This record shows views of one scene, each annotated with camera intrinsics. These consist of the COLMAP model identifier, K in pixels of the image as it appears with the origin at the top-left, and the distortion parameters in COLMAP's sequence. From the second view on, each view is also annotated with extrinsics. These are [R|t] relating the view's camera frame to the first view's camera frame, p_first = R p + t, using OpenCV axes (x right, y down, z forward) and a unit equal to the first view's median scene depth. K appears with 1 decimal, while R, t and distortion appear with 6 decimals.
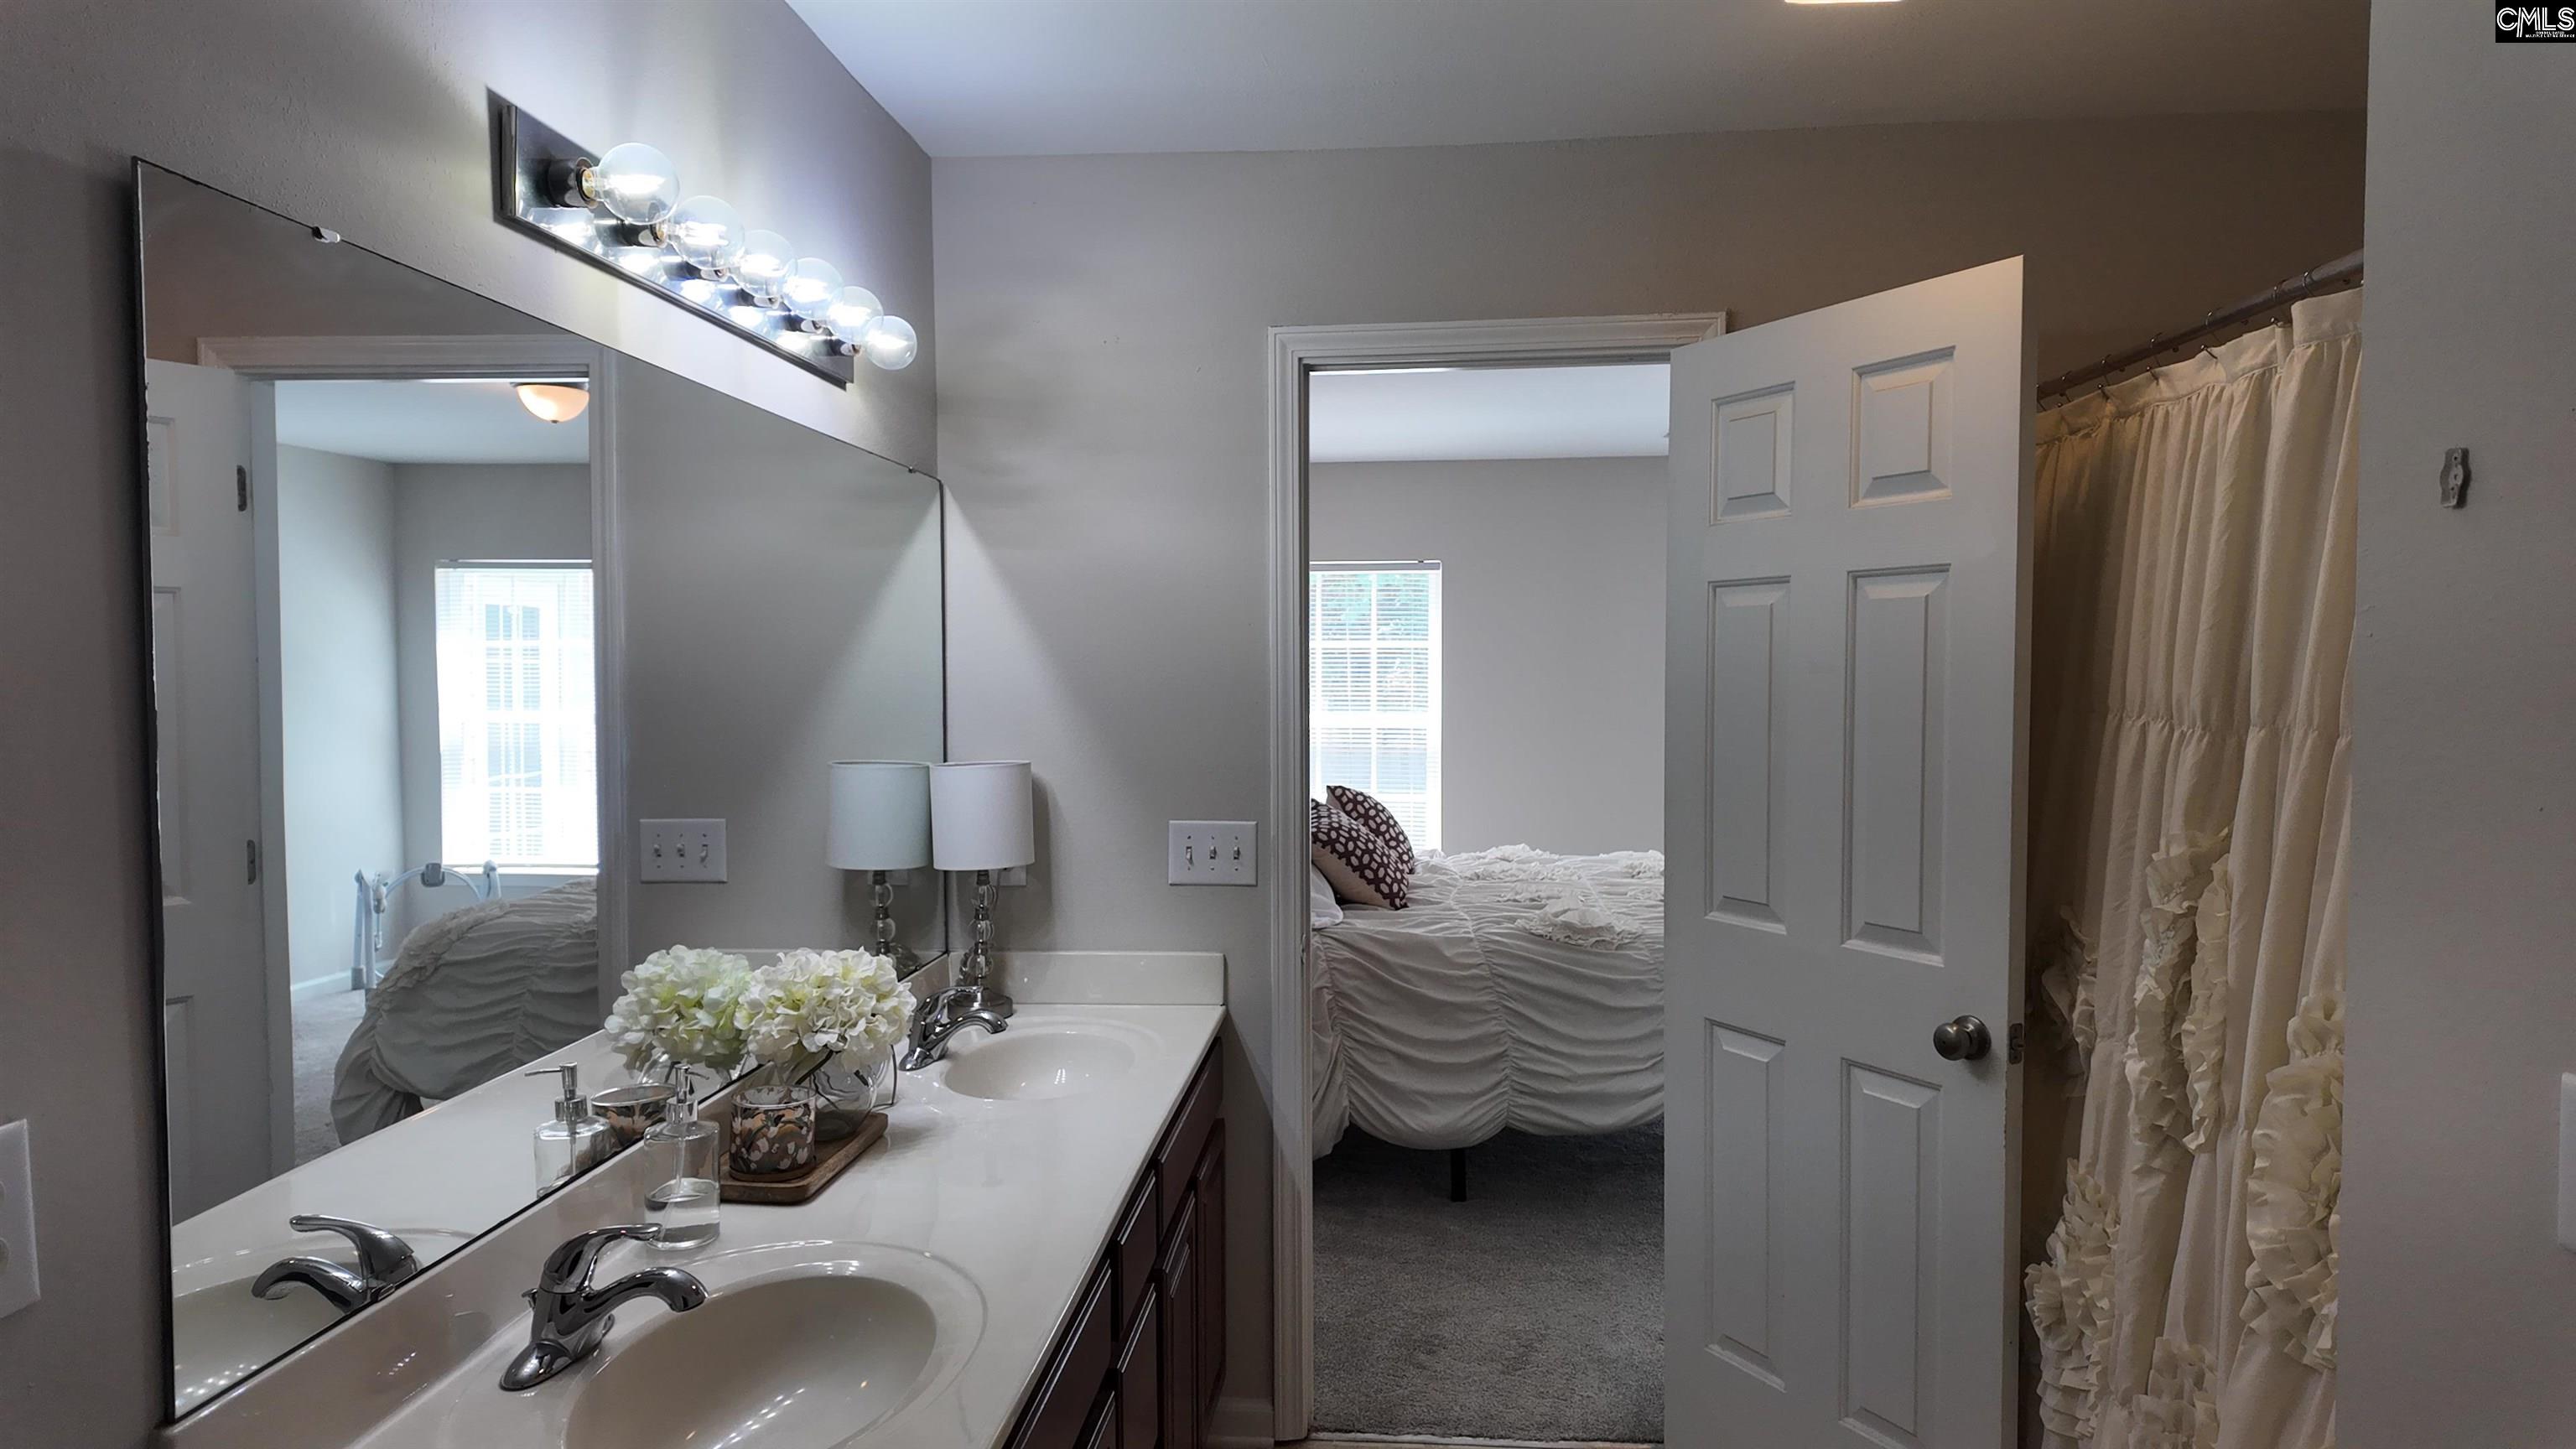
lens RADIAL K [[1509.8, 0, 1274.7], [0, 1509.8, 733.0], [0, 0, 1]] dist [0.063249, -0.057816]
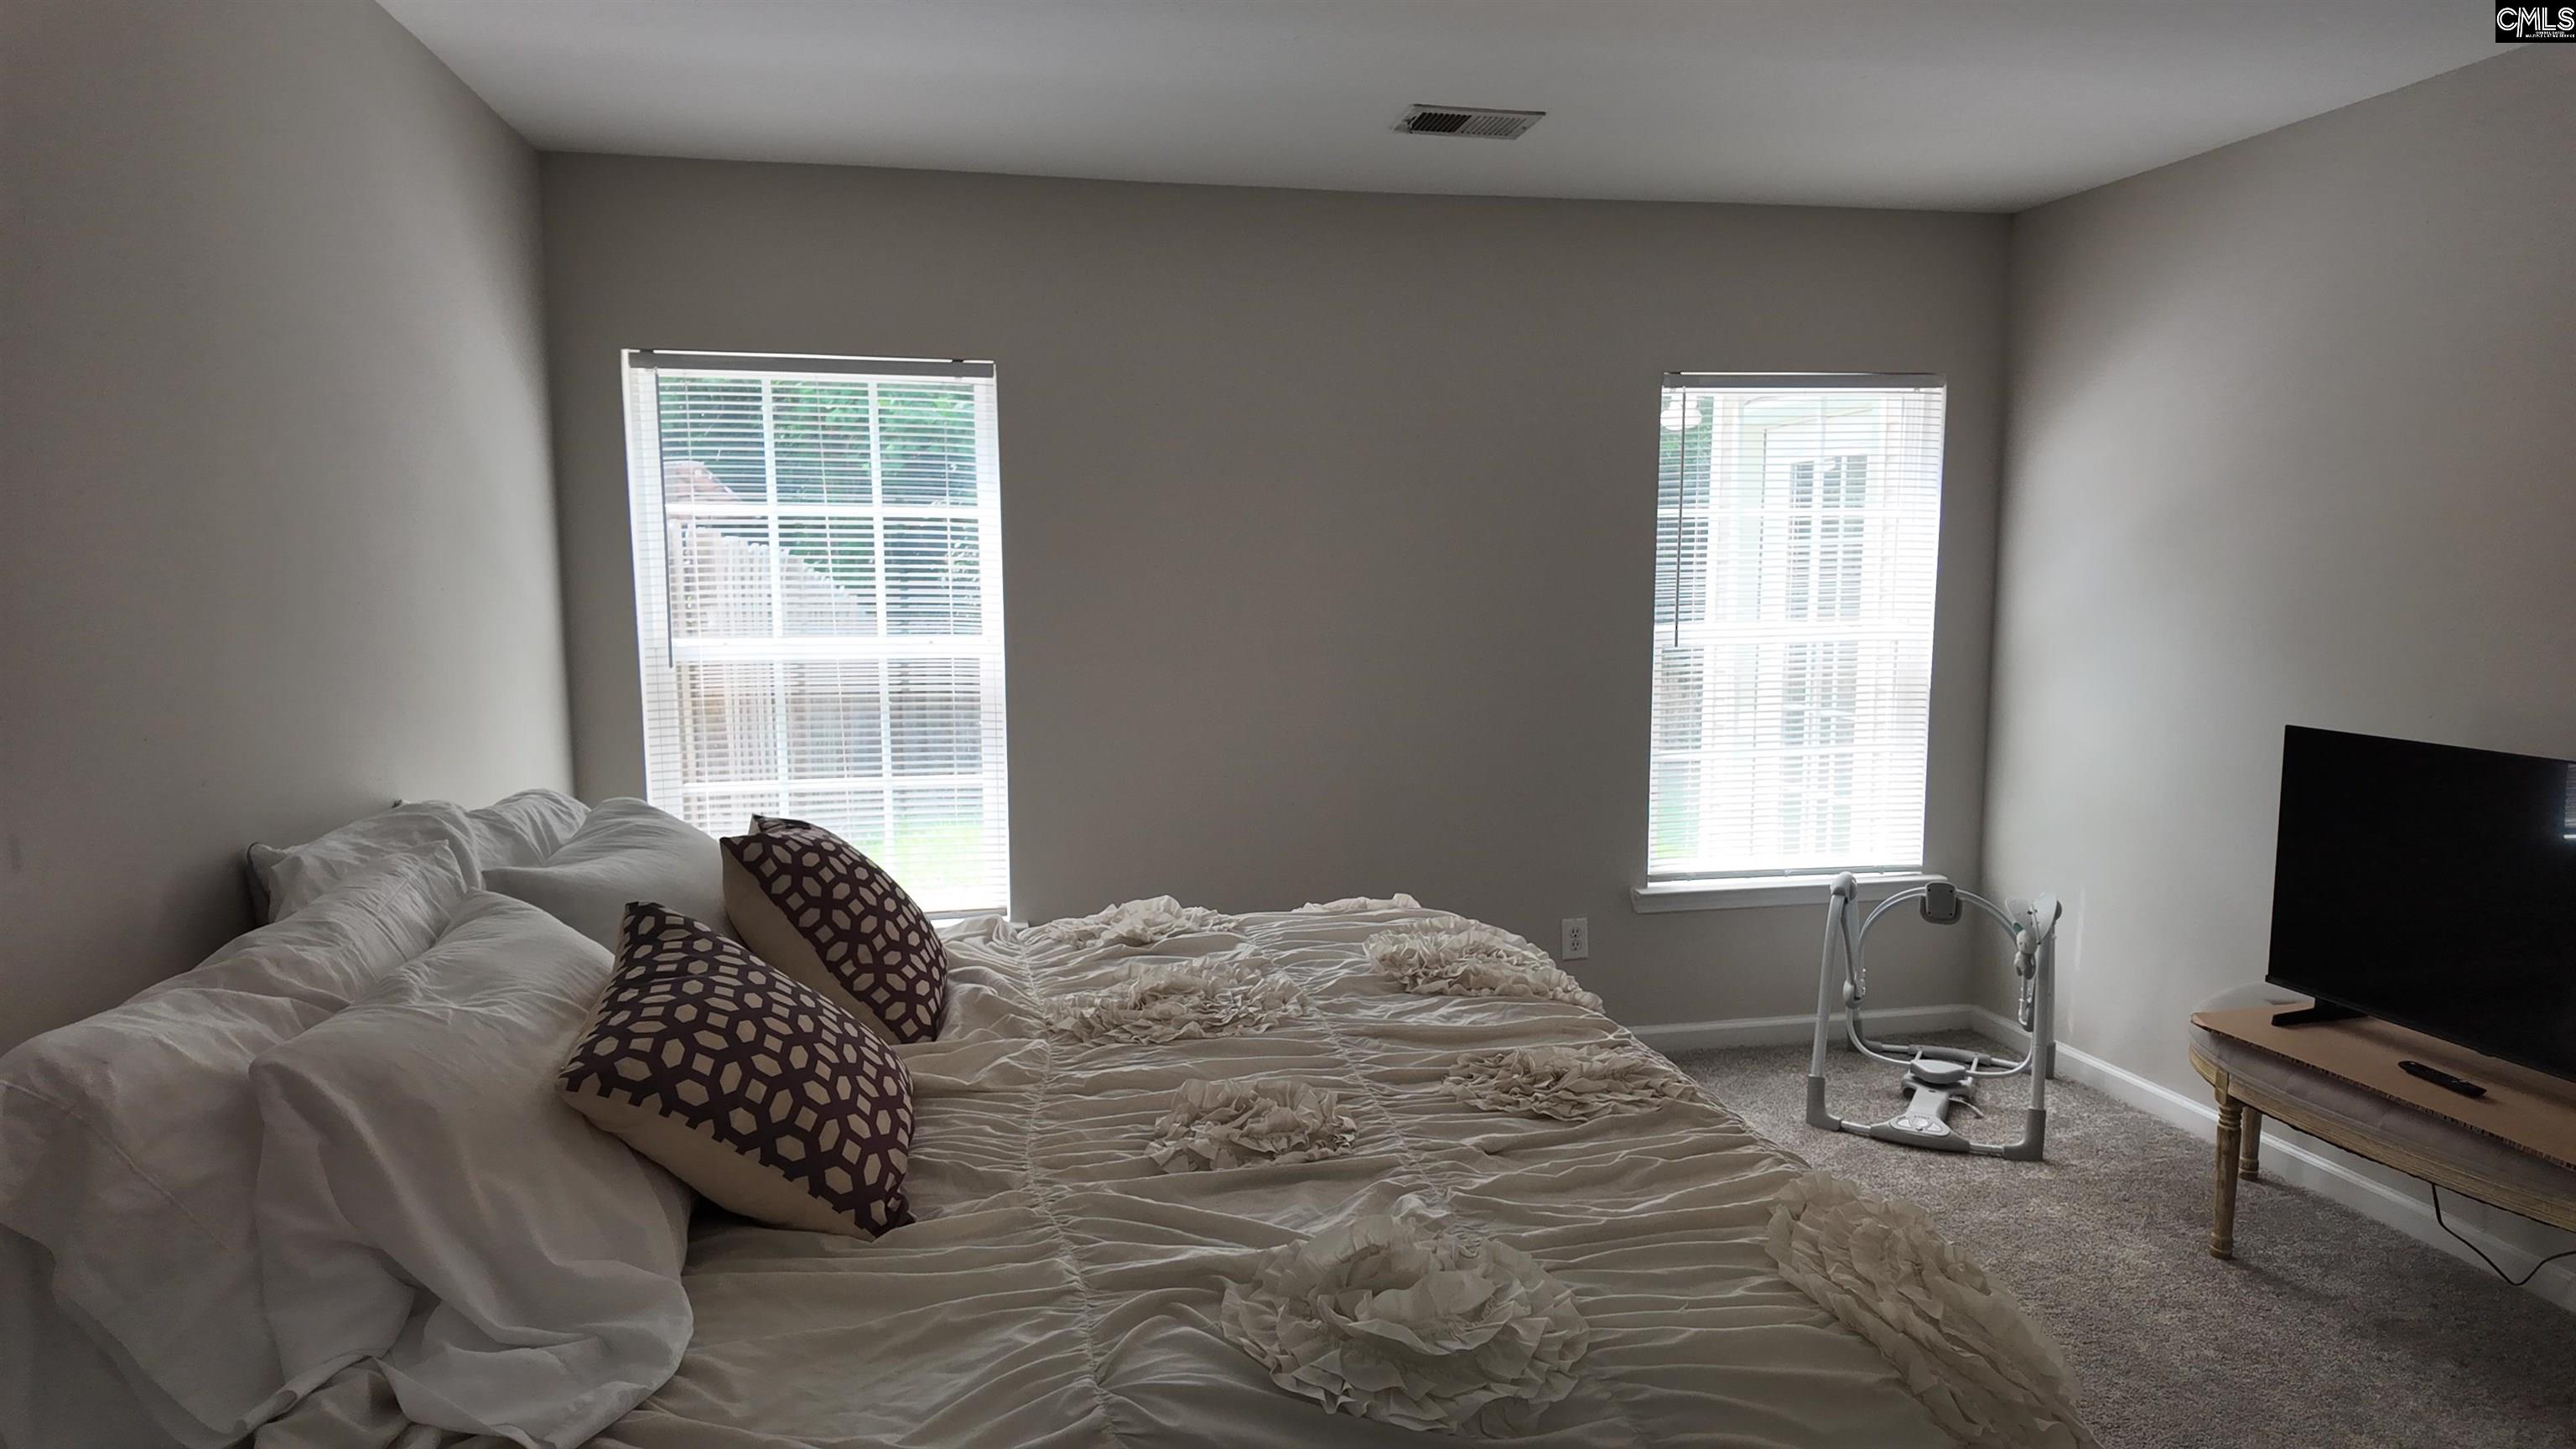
lens RADIAL K [[1509.0, 0, 1288.0], [0, 1509.0, 724.5], [0, 0, 1]] dist [0.071224, -0.058152]
pose [[0.958594, -0.032353, 0.282931, 0.075615], [0.012521, 0.997353, 0.071624, -0.028387], [-0.284499, -0.065115, 0.956462, 0.632067]]
